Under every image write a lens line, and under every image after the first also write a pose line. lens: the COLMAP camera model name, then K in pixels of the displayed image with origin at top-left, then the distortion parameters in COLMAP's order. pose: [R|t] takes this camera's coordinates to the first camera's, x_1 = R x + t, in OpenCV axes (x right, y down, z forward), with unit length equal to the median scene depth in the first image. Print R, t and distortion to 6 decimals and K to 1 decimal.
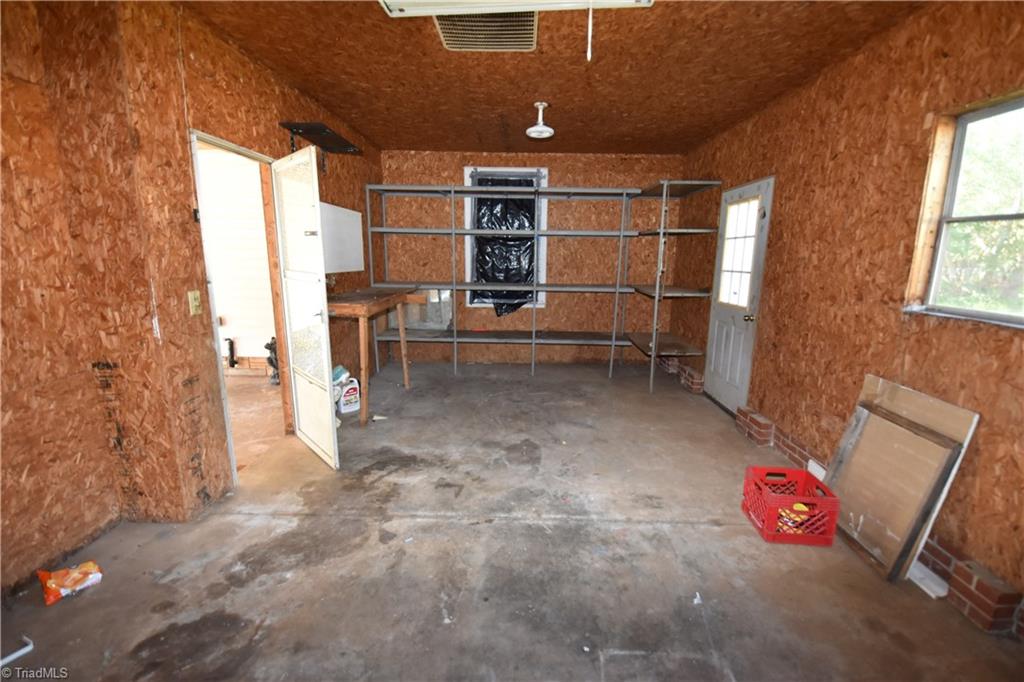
lens RADIAL K [[448.4, 0, 512.0], [0, 448.4, 341.0], [0, 0, 1]] dist [0.015998, -0.020760]
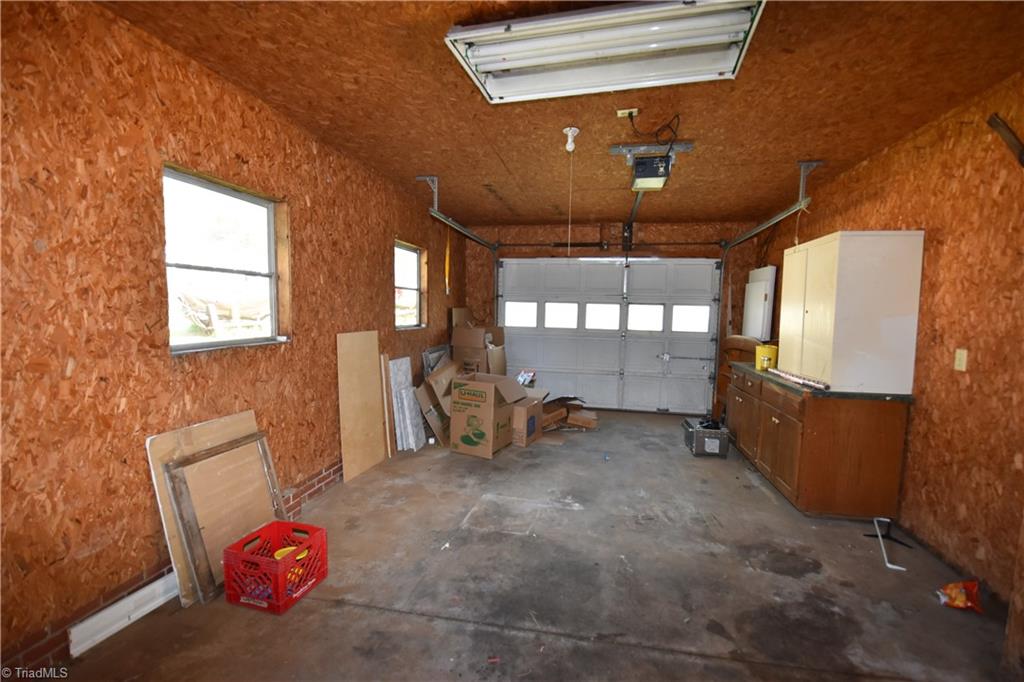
lens RADIAL K [[448.4, 0, 512.0], [0, 448.4, 341.0], [0, 0, 1]] dist [0.015998, -0.020760]
pose [[-0.983842, -0.044839, 0.173334, -0.008943], [0.002125, 0.965138, 0.261731, -0.334878], [-0.179027, 0.257871, -0.949448, 1.714457]]
